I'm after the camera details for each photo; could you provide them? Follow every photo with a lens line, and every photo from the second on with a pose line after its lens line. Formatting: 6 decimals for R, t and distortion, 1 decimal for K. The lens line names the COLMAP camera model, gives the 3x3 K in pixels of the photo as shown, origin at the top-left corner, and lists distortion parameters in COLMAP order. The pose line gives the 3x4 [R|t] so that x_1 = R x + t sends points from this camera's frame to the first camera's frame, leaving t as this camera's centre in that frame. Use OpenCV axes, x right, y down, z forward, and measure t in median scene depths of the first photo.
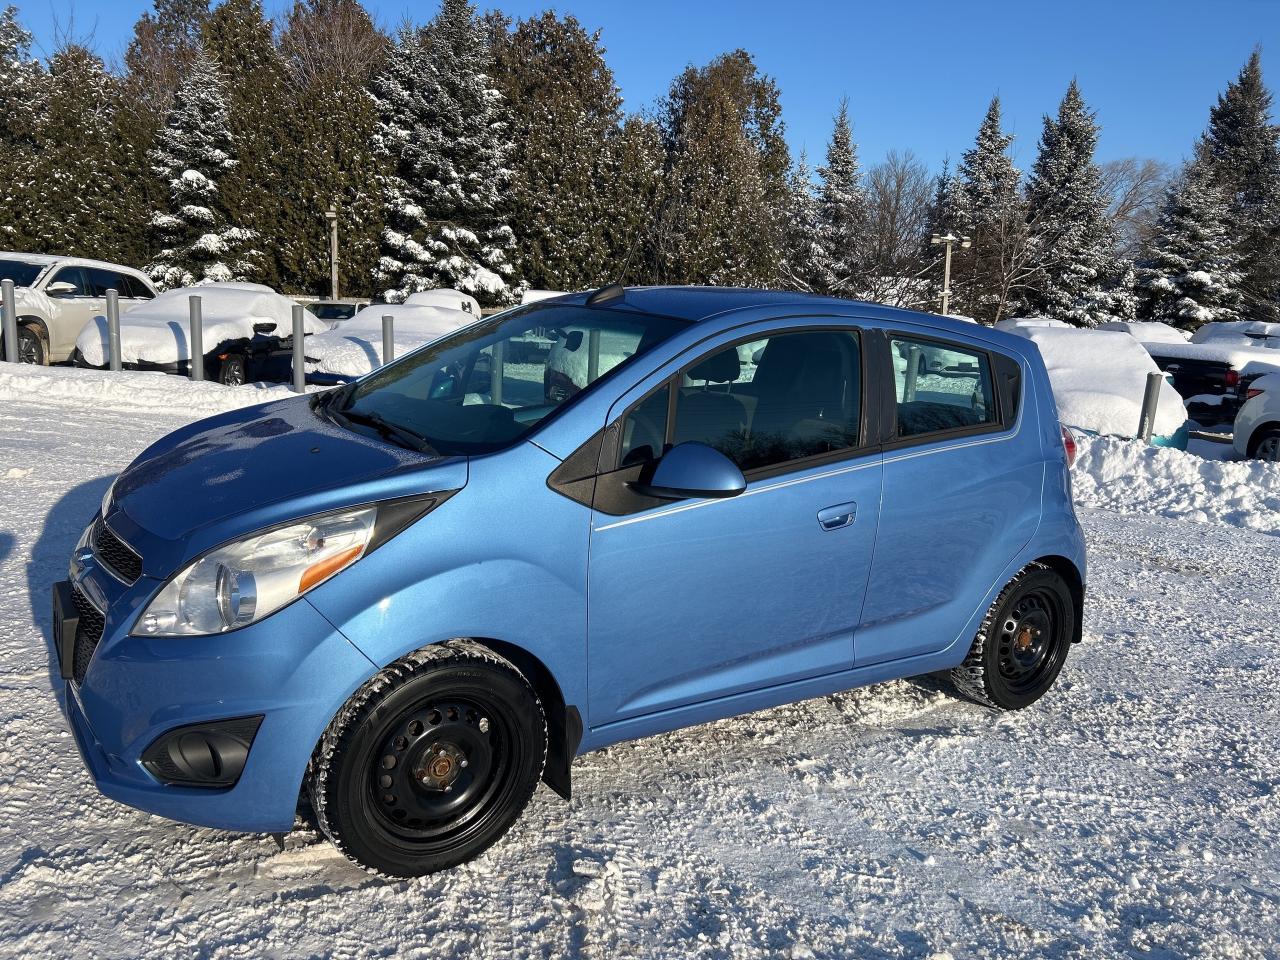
lens RADIAL K [[985.7, 0, 640.3], [0, 985.7, 478.0], [0, 0, 1]] dist [0.052089, -0.059150]
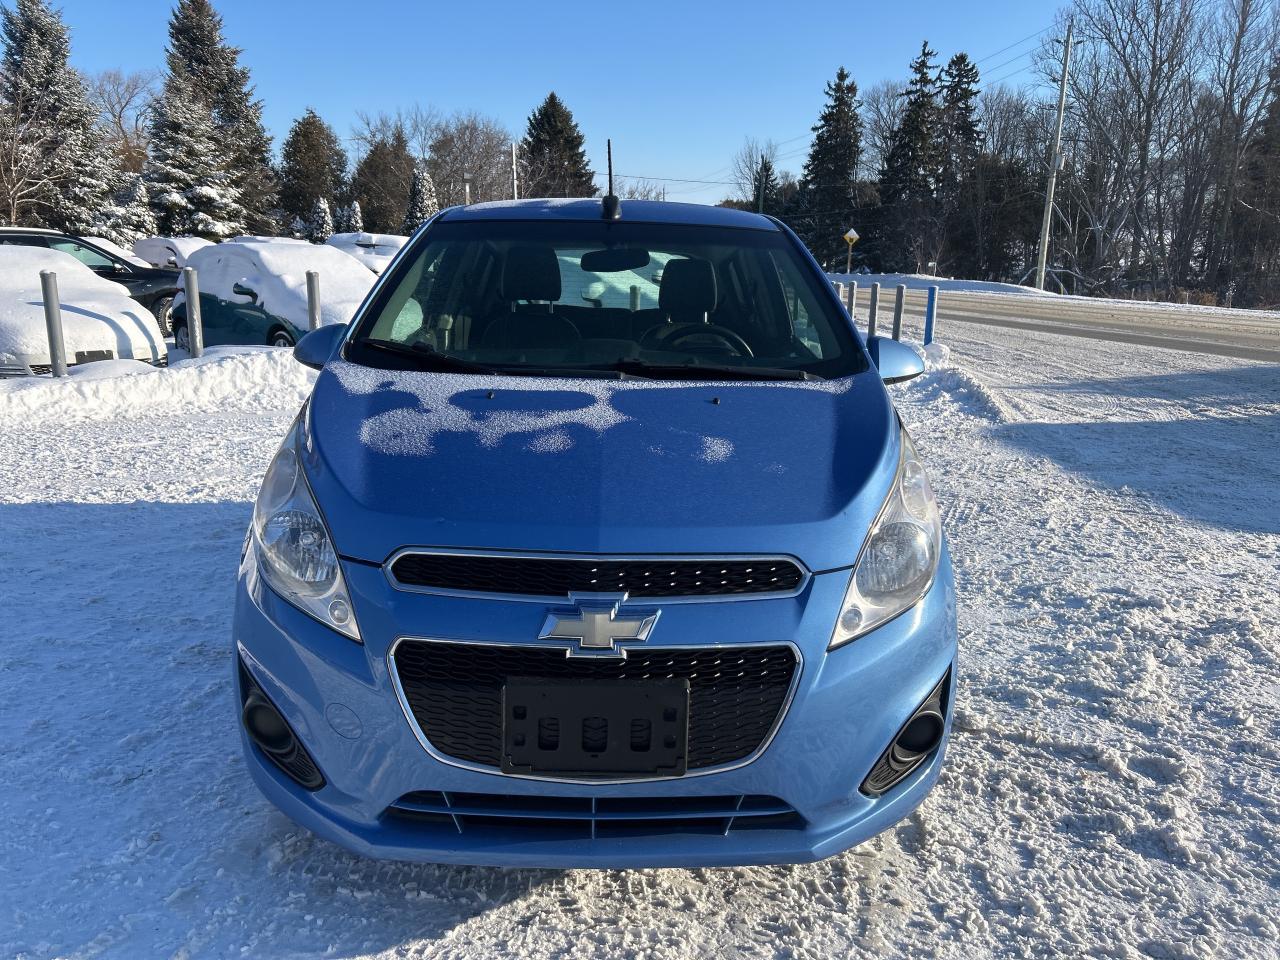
lens RADIAL K [[985.7, 0, 640.3], [0, 985.7, 478.0], [0, 0, 1]] dist [0.052089, -0.059150]
pose [[0.534742, -0.230801, 0.812885, -0.109320], [0.165378, 0.971958, 0.167175, -0.011348], [-0.828675, 0.045038, 0.557916, 0.062327]]
